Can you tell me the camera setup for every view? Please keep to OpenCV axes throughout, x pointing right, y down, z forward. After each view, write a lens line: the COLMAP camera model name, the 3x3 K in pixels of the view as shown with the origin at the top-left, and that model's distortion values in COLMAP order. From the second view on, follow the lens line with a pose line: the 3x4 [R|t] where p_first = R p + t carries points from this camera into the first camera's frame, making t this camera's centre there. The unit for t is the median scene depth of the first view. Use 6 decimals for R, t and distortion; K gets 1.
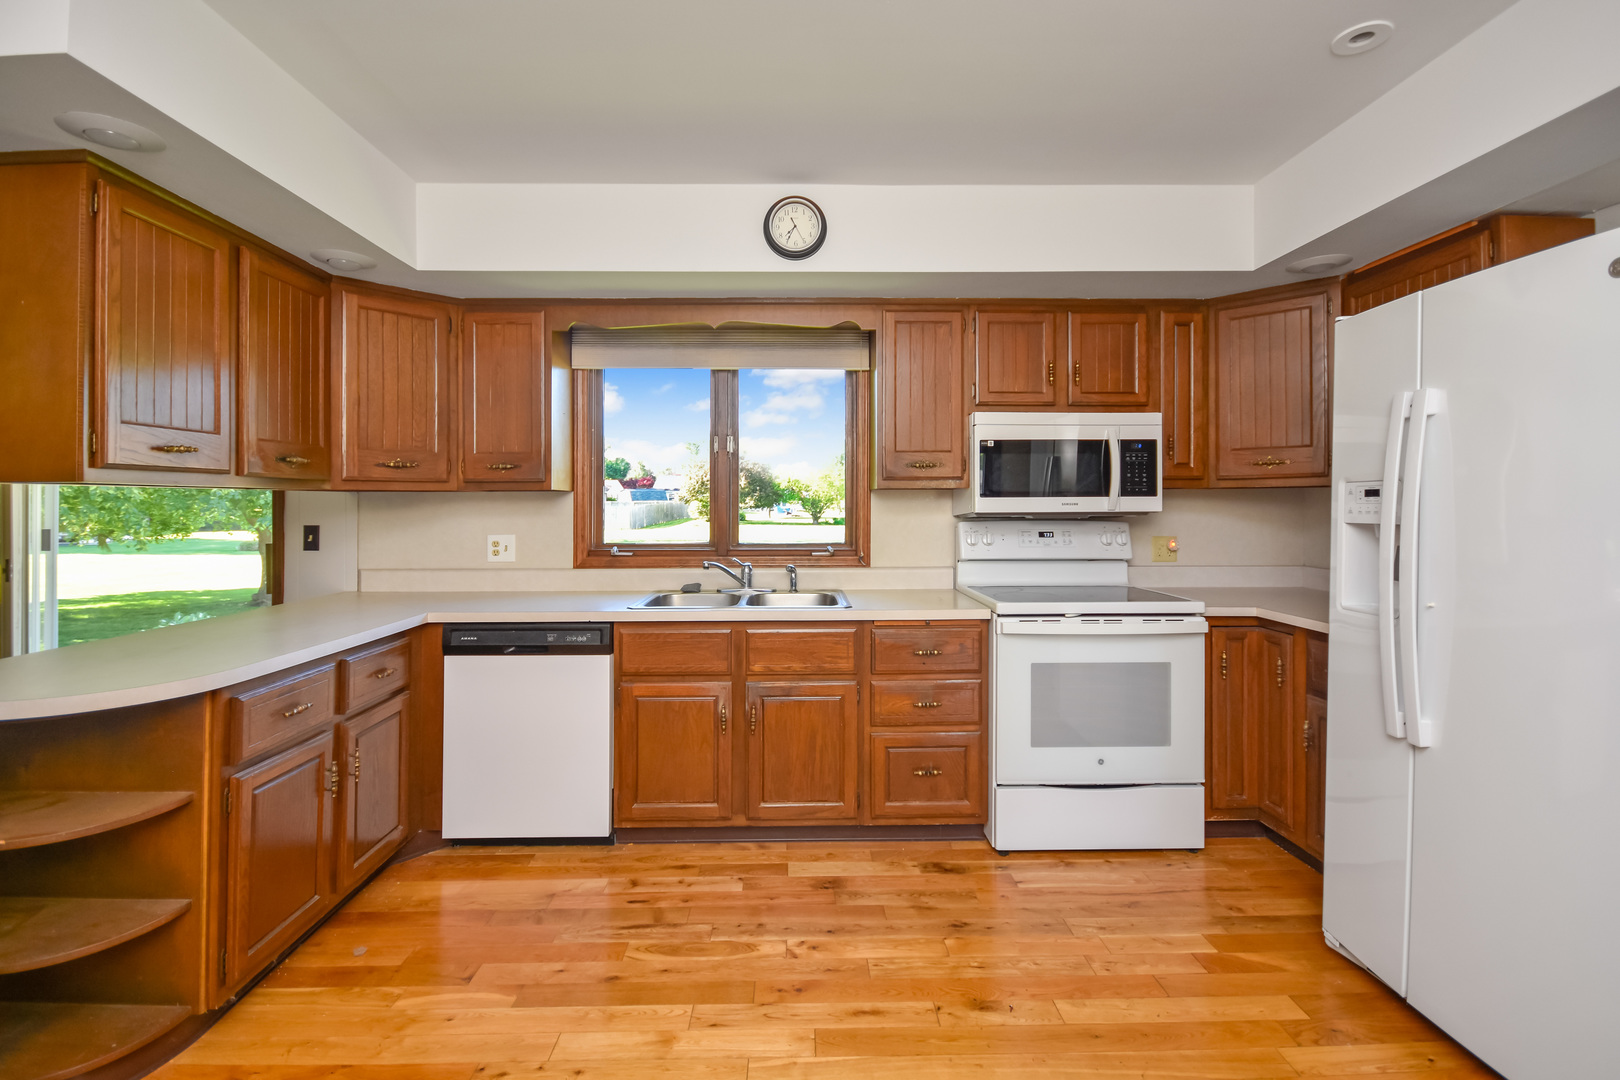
lens RADIAL K [[717.2, 0, 804.9], [0, 717.2, 500.6], [0, 0, 1]] dist [0.002881, -0.000253]
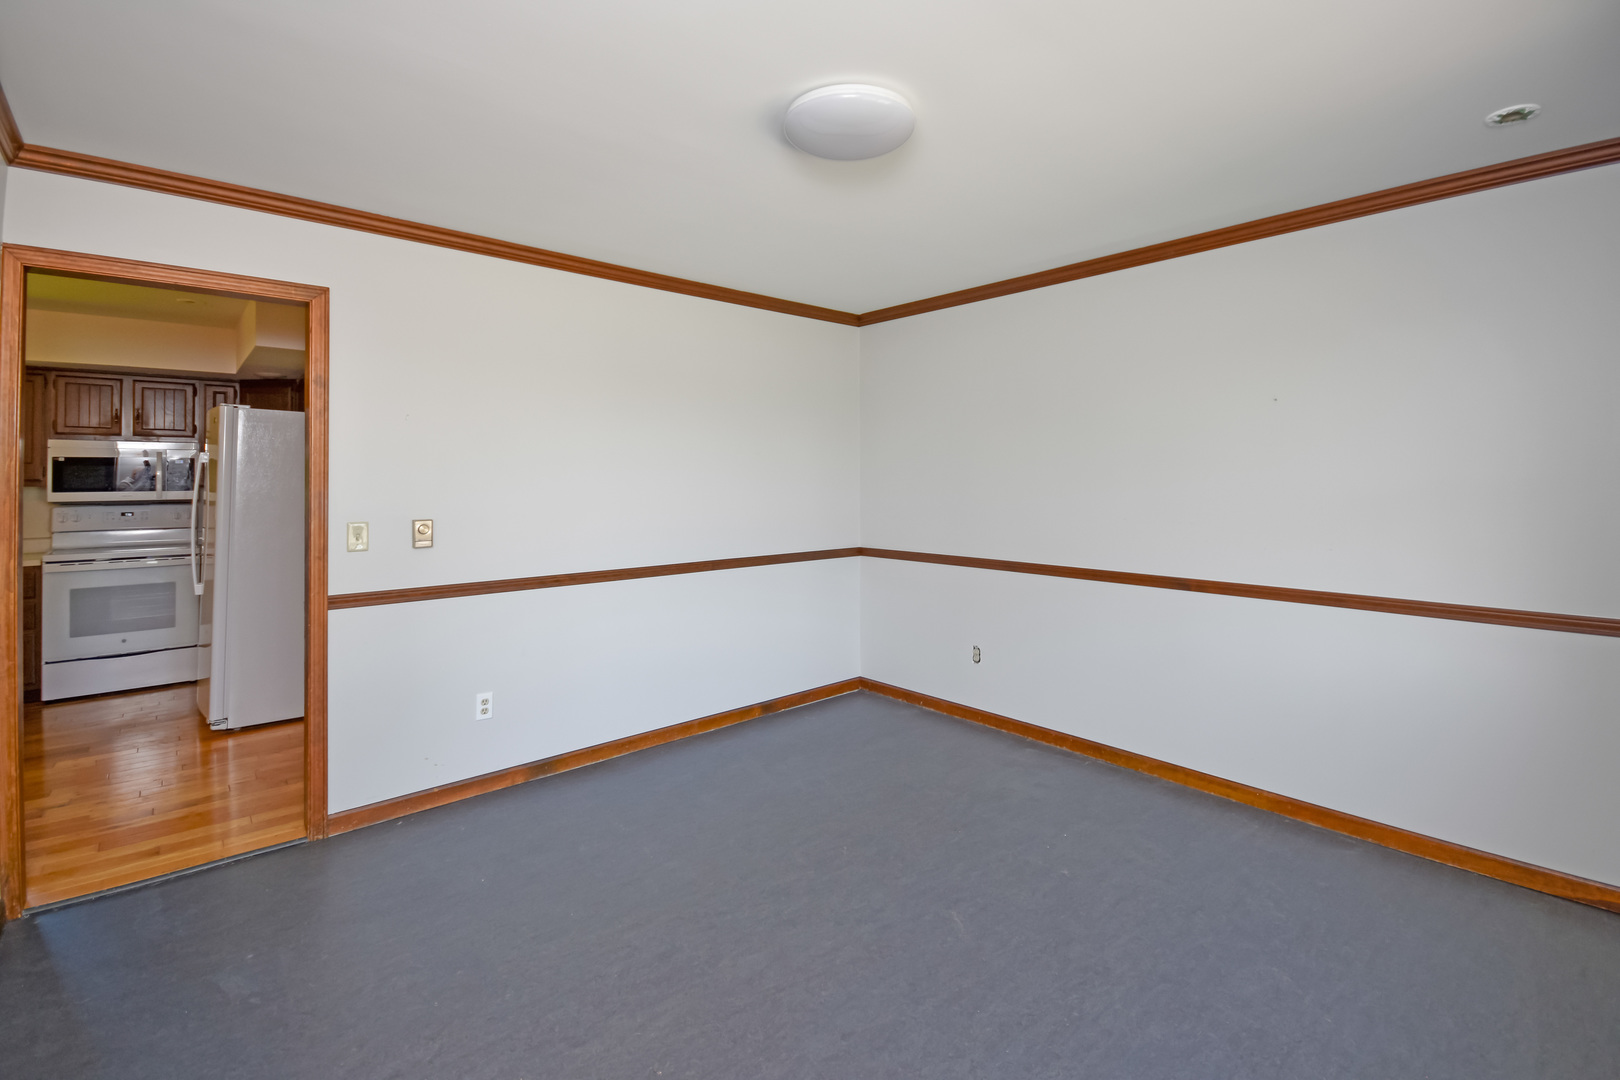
lens RADIAL K [[725.9, 0, 805.3], [0, 725.9, 473.5], [0, 0, 1]] dist [-0.002858, -0.000638]
pose [[0.756322, 0.007276, 0.654159, 0.499432], [-0.003670, 0.999970, -0.006879, -0.045018], [-0.654189, 0.002802, 0.756326, -1.435767]]
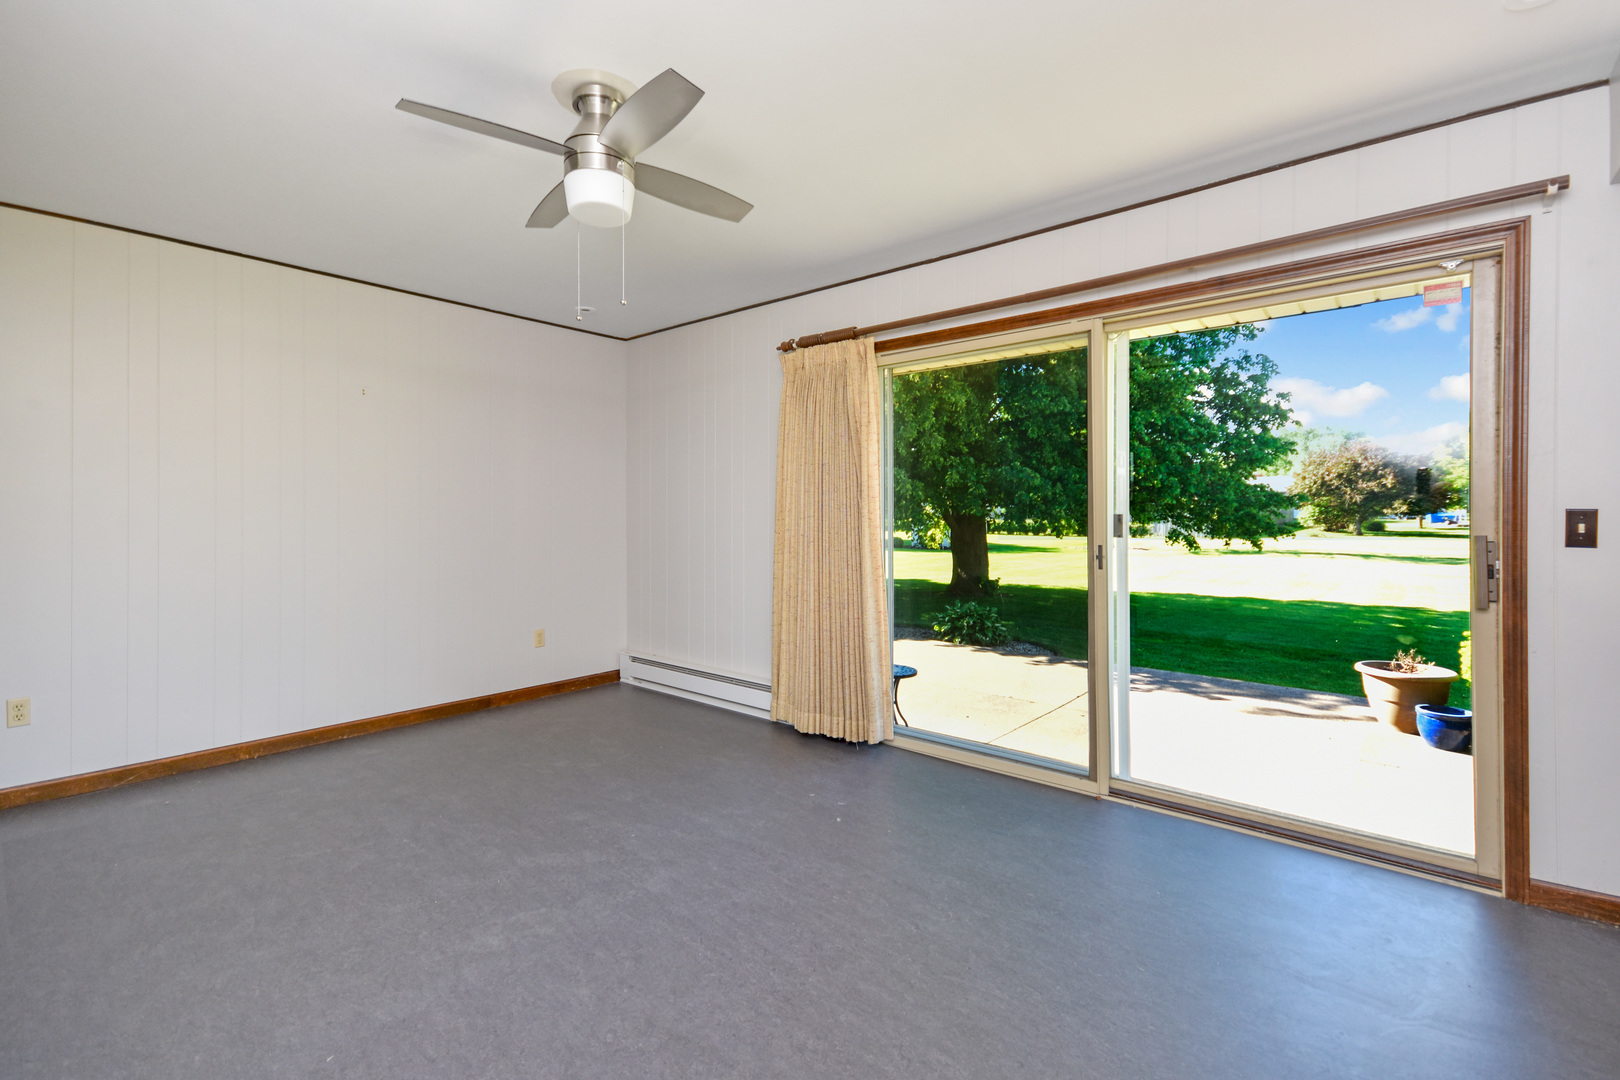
lens RADIAL K [[717.9, 0, 783.3], [0, 717.9, 515.8], [0, 0, 1]] dist [-0.001649, -0.000423]
pose [[0.745018, 0.005138, -0.667025, -0.979758], [0.002200, 0.999946, 0.010160, 0.039467], [0.667041, -0.009037, 0.744966, 0.016499]]
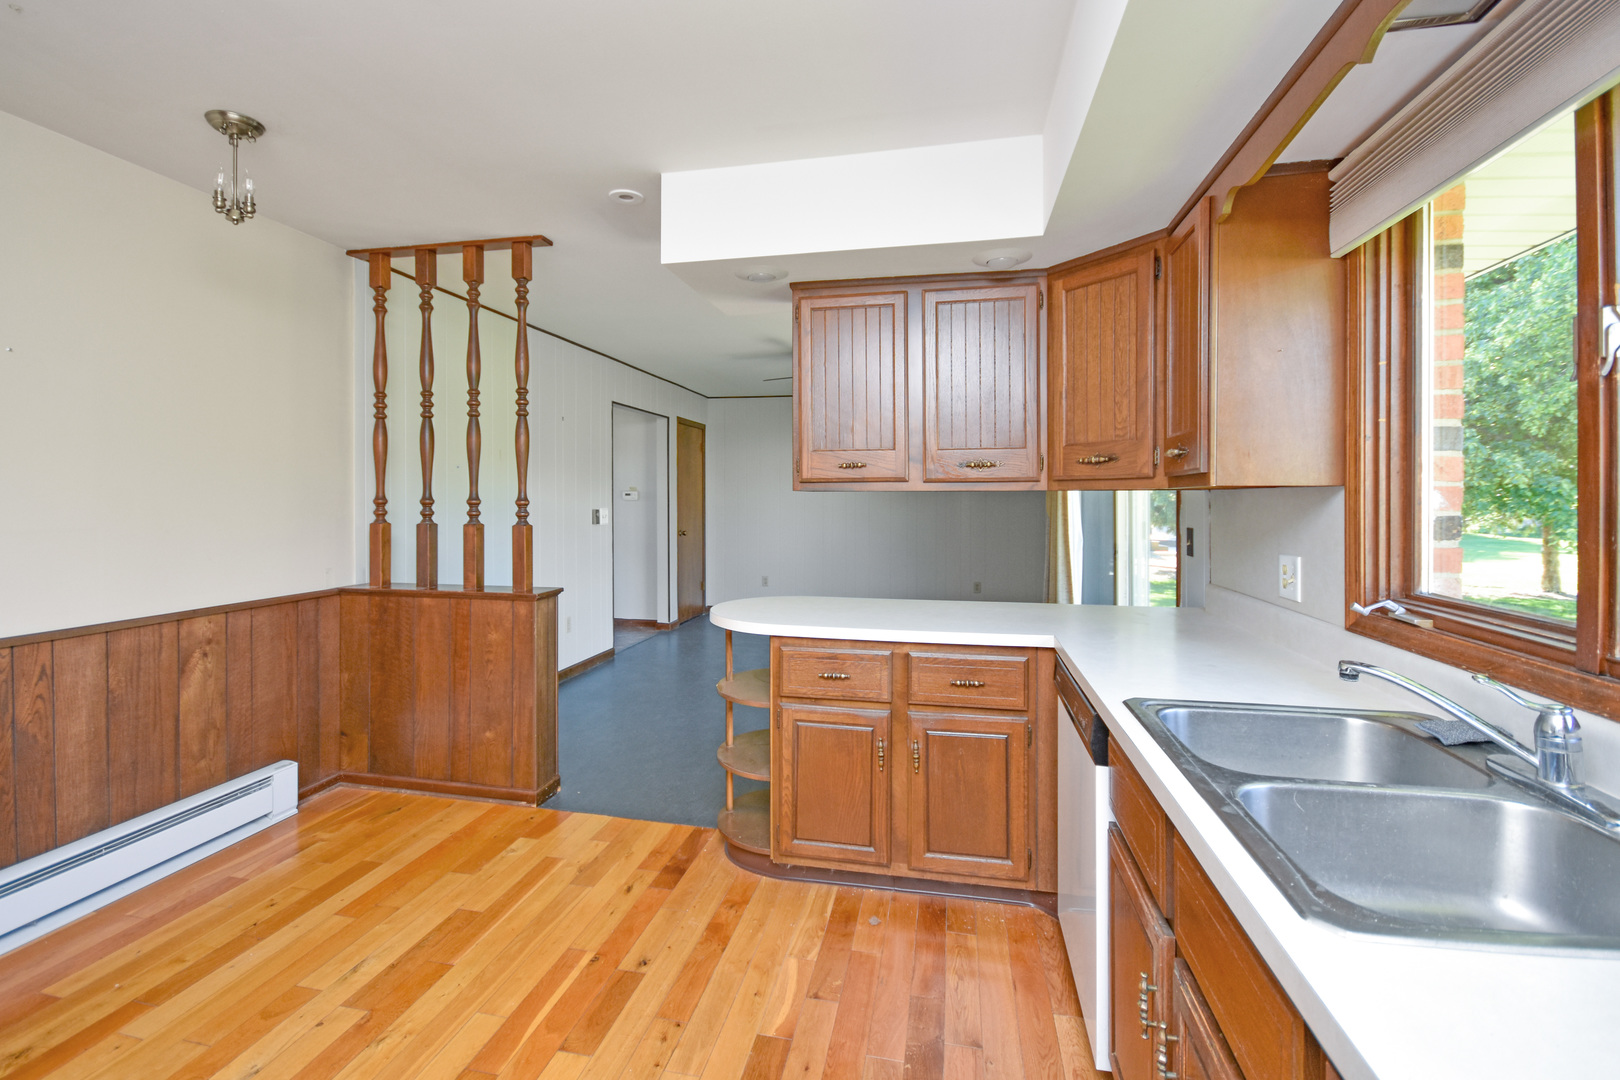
lens RADIAL K [[717.2, 0, 804.9], [0, 717.2, 500.6], [0, 0, 1]] dist [0.002881, -0.000253]
pose [[-0.216286, 0.008344, -0.976294, 0.357948], [0.002317, 0.999965, 0.008033, -0.011578], [0.976327, -0.000525, -0.216297, 0.891592]]
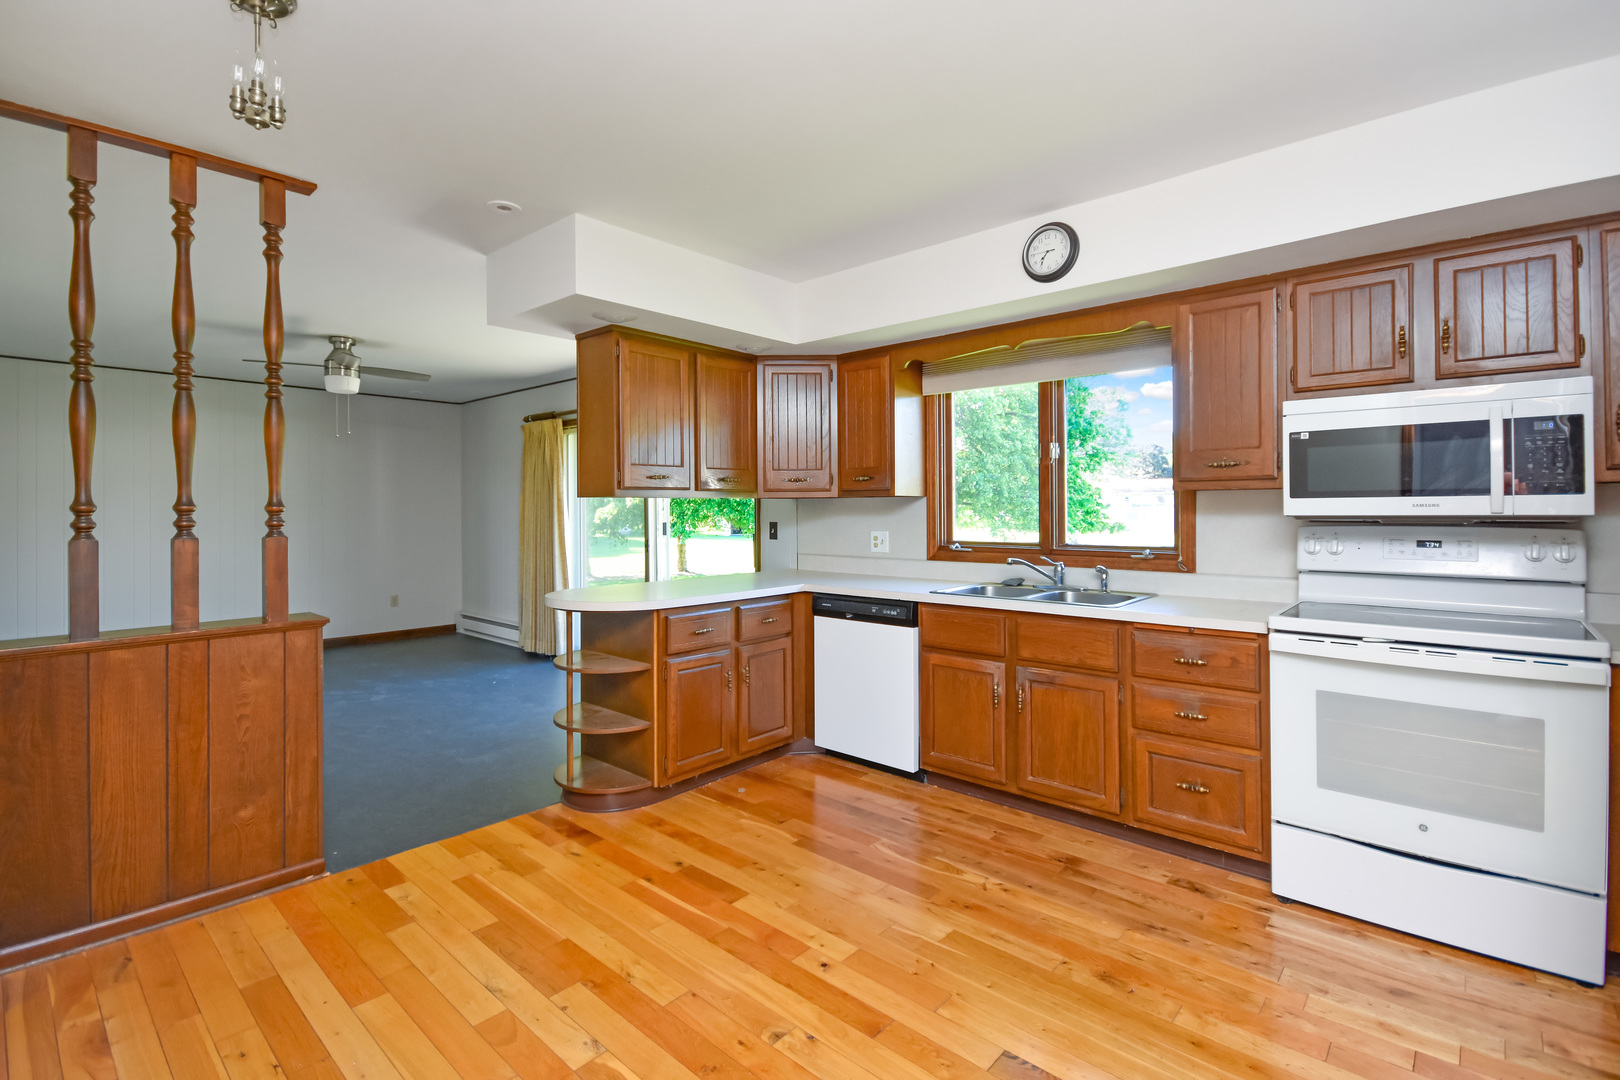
lens RADIAL K [[738.4, 0, 790.9], [0, 738.4, 506.3], [0, 0, 1]] dist [0.015761, -0.012631]
pose [[0.724922, -0.003591, -0.688822, 0.460369], [0.006624, 0.999977, 0.001759, -0.000213], [0.688800, -0.005838, 0.724928, -0.079653]]
